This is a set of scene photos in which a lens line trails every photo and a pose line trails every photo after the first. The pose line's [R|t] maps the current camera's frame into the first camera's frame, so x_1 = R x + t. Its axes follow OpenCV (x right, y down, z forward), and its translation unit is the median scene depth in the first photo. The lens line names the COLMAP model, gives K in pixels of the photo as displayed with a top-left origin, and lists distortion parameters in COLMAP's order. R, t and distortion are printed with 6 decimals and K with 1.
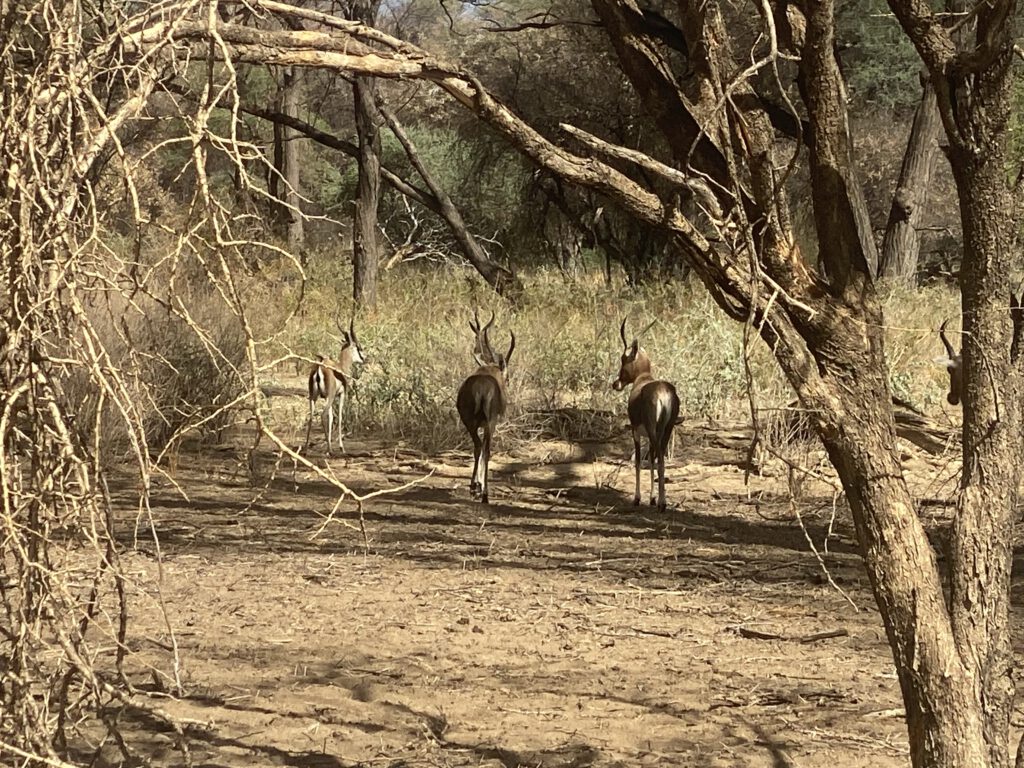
lens RADIAL K [[4422.6, 0, 510.2], [0, 4422.6, 381.2], [0, 0, 1]] dist [0.129111, 0.000000]
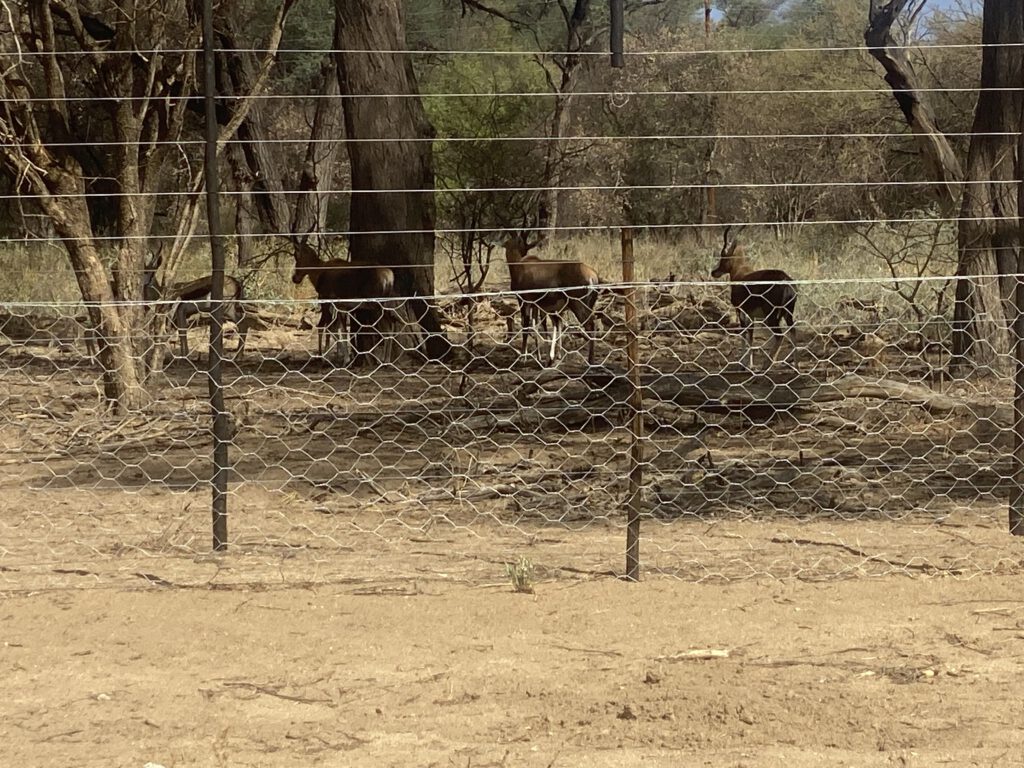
lens RADIAL K [[4422.6, 0, 508.3], [0, 4422.6, 377.1], [0, 0, 1]] dist [0.129111, 0.000000]
pose [[0.992803, -0.038722, 0.113330, 0.039799], [0.038664, 0.999249, 0.002707, 0.091720], [-0.113349, 0.001694, 0.993554, -1.291261]]
